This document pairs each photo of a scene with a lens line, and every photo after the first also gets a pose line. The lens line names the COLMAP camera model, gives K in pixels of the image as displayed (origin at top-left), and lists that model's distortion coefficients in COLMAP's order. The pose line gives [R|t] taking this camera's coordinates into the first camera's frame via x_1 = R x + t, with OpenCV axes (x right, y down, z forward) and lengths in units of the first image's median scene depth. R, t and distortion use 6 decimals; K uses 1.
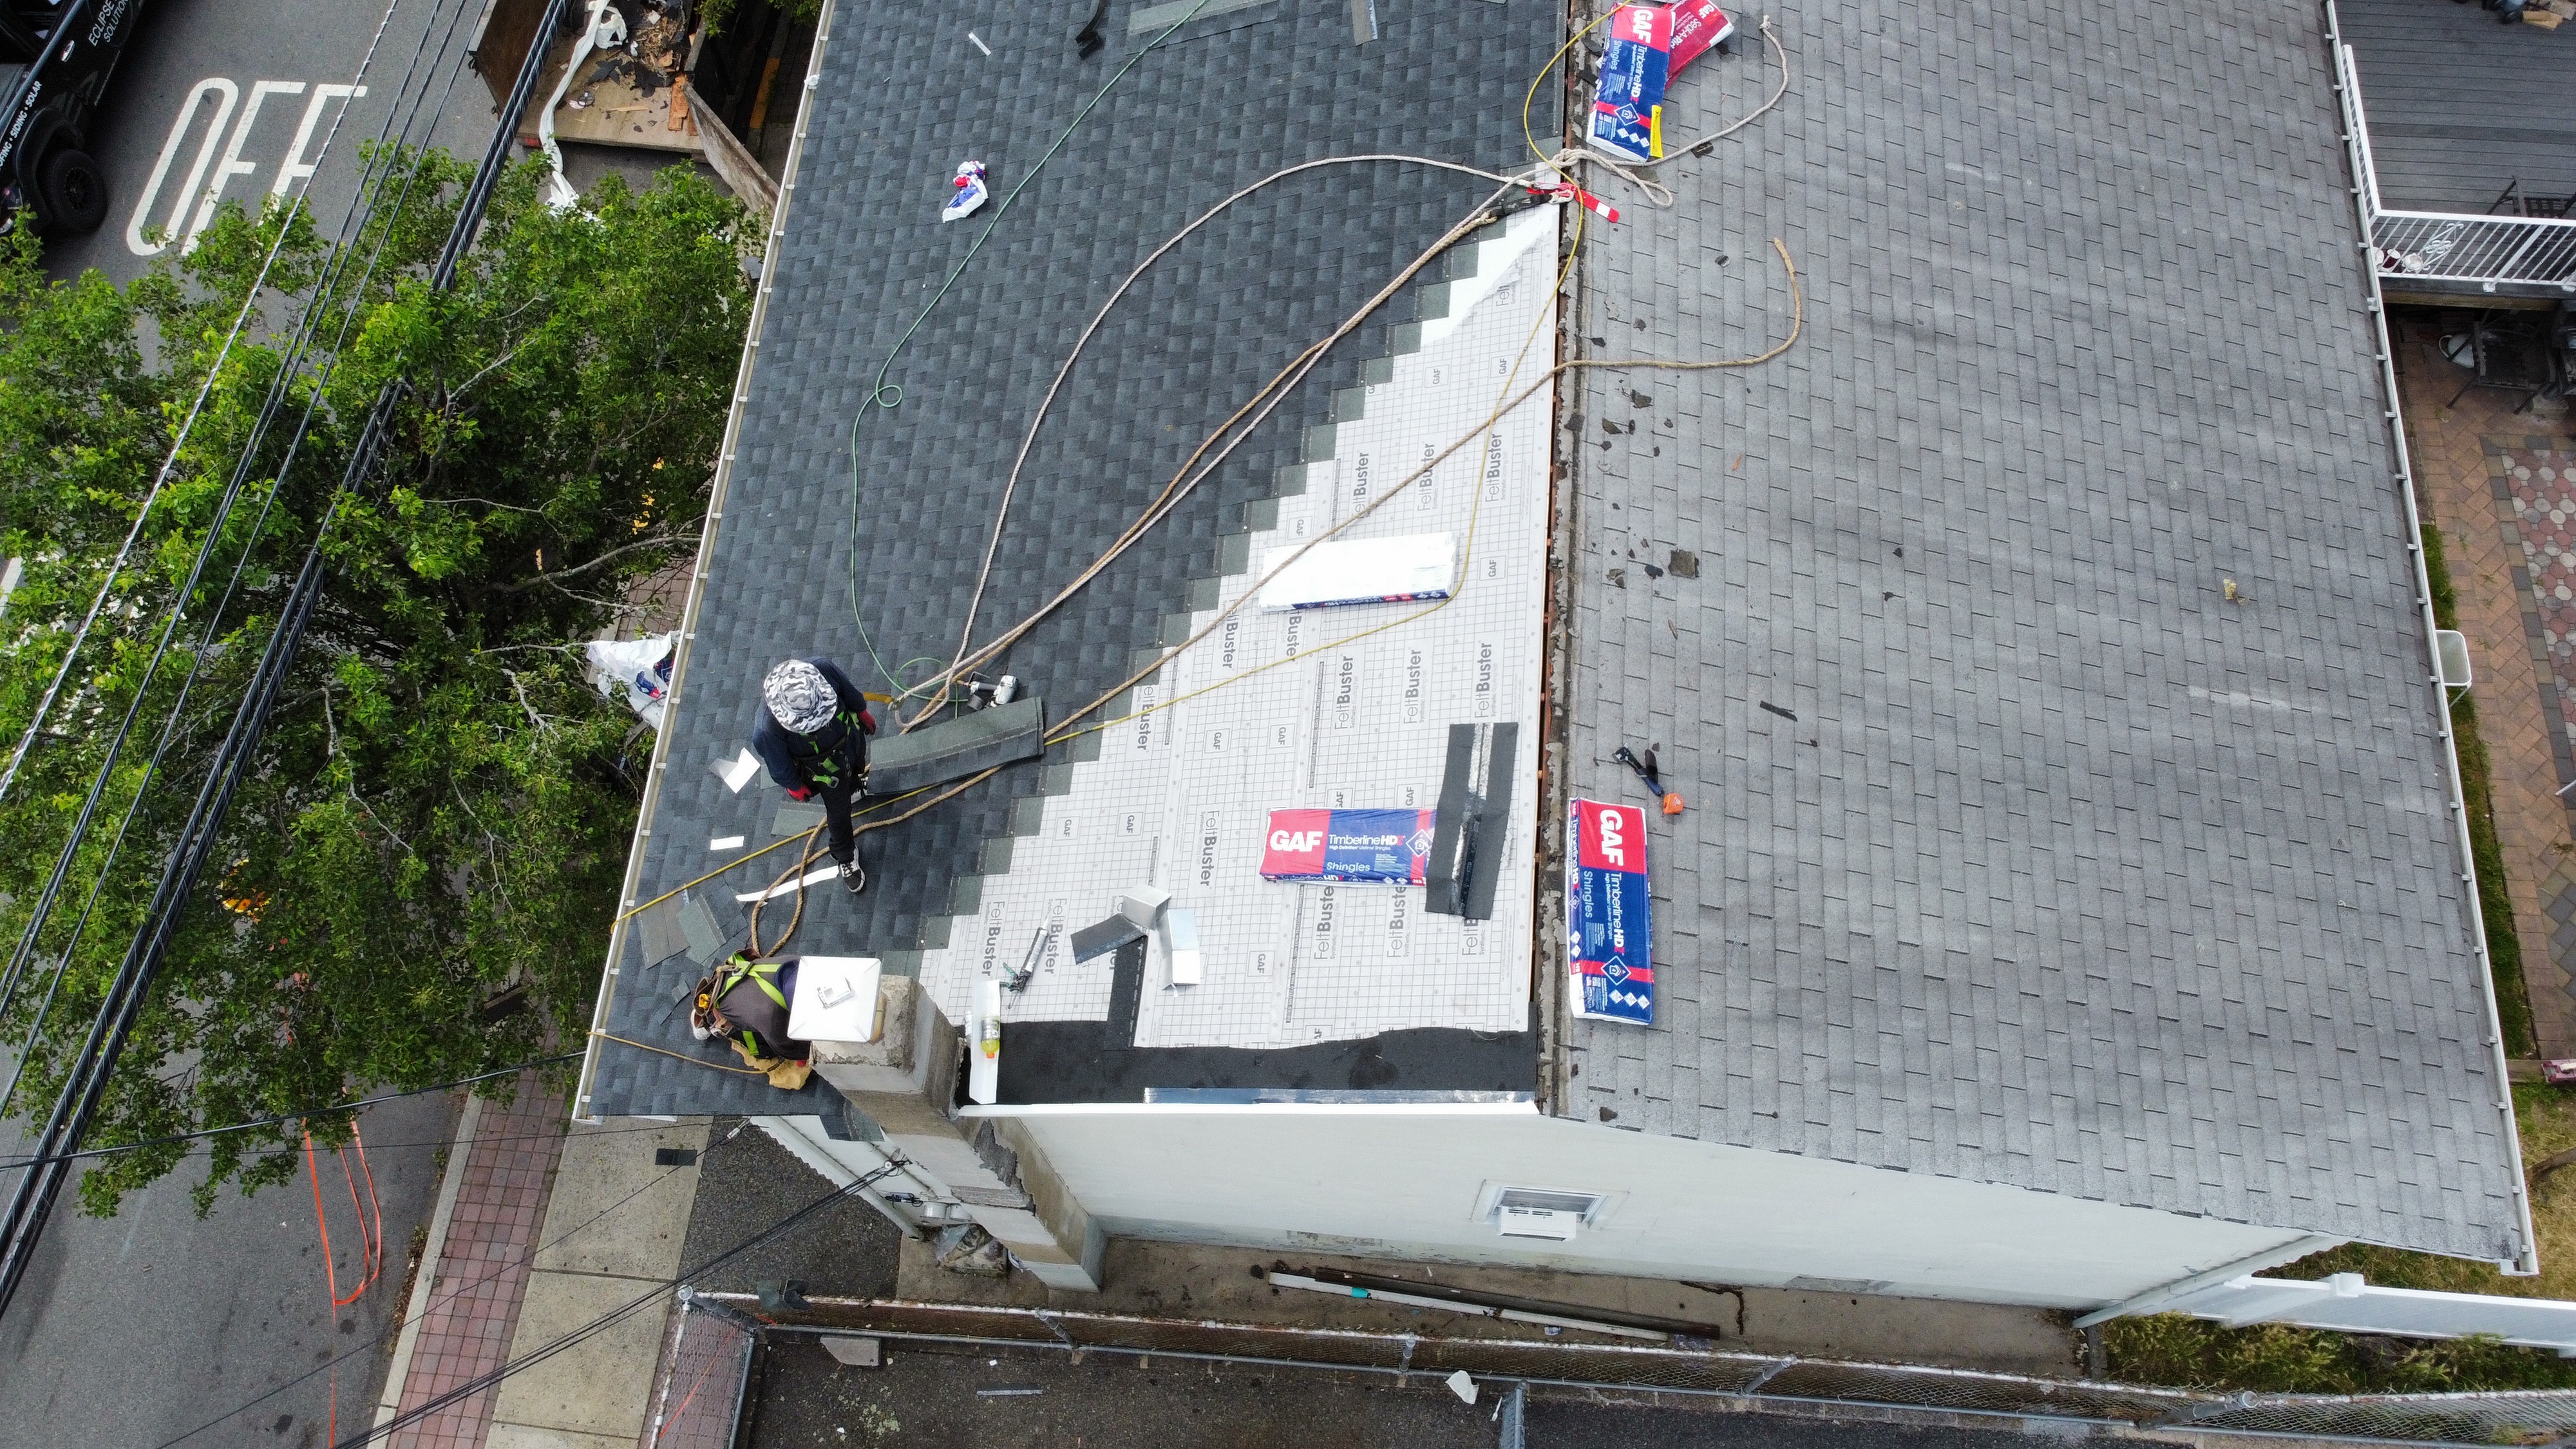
lens RADIAL K [[2013.5, 0, 1260.5], [0, 2013.5, 722.5], [0, 0, 1]] dist [0.024391, -0.043984]
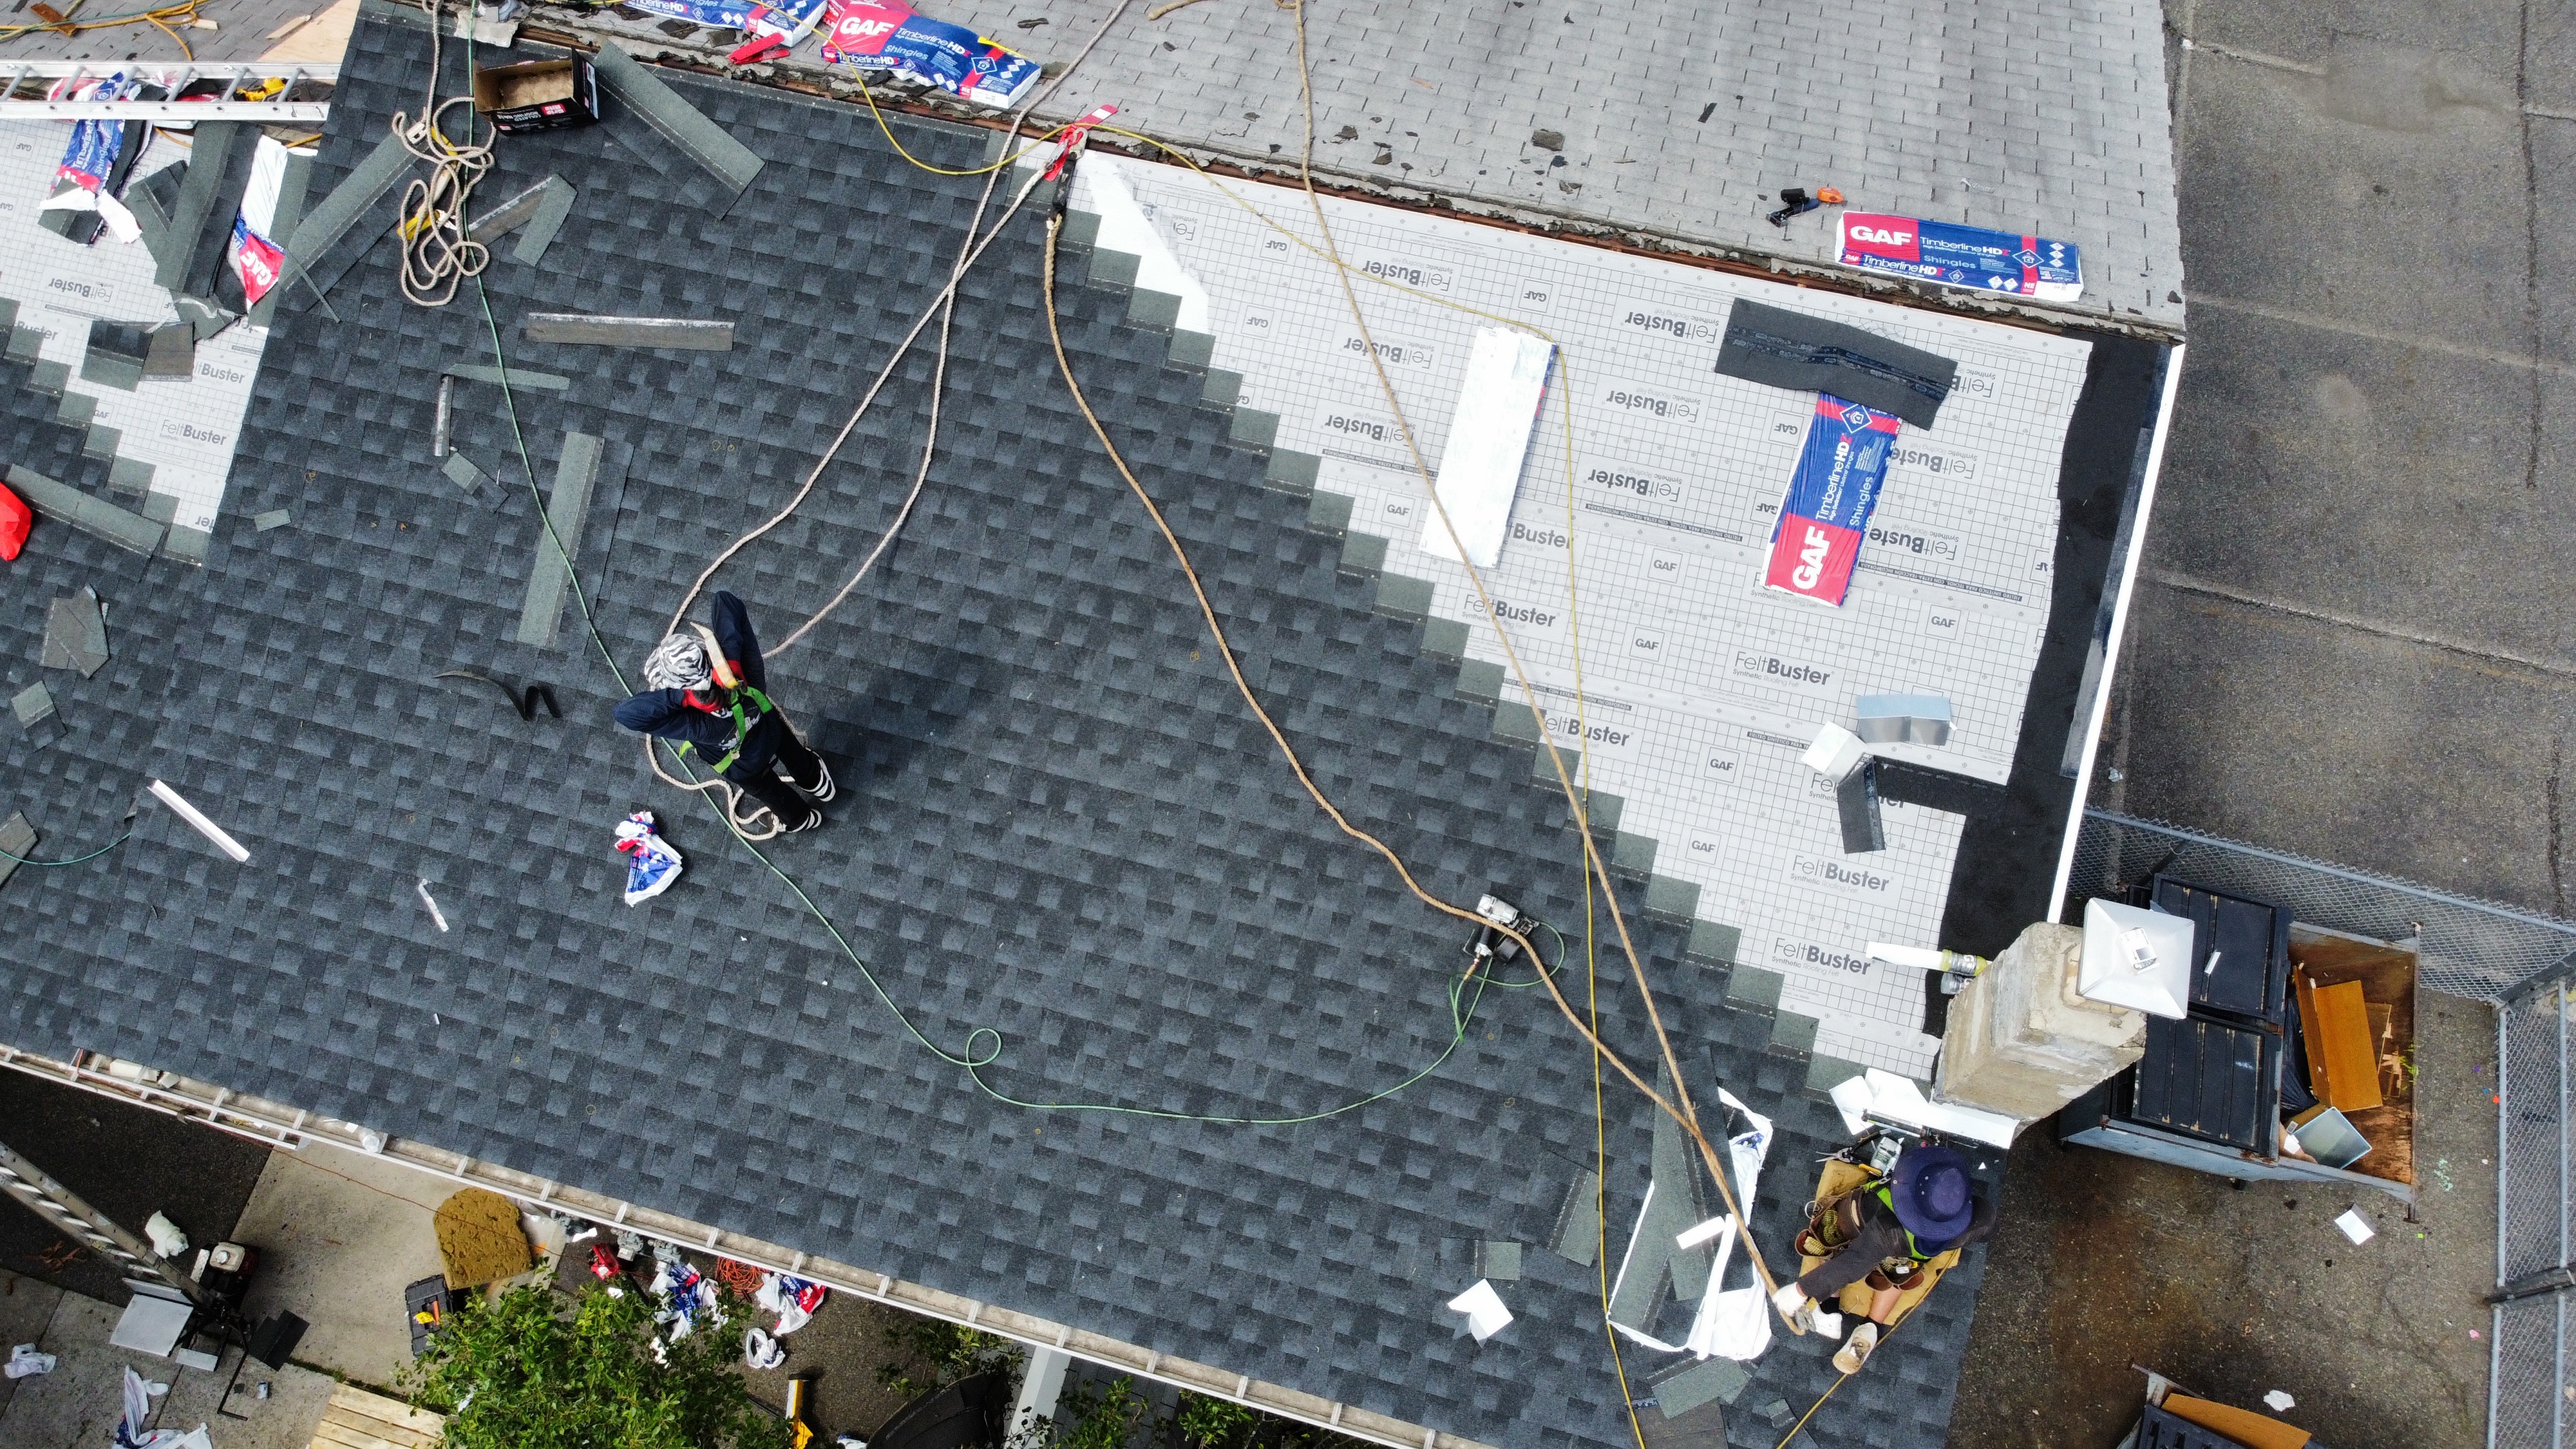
lens RADIAL K [[2013.5, 0, 1260.5], [0, 2013.5, 722.5], [0, 0, 1]] dist [0.024391, -0.043984]
pose [[0.174381, -0.878096, 0.445576, -0.478405], [0.910632, 0.315969, 0.266295, -0.371562], [-0.374621, 0.359319, 0.854722, 0.351759]]
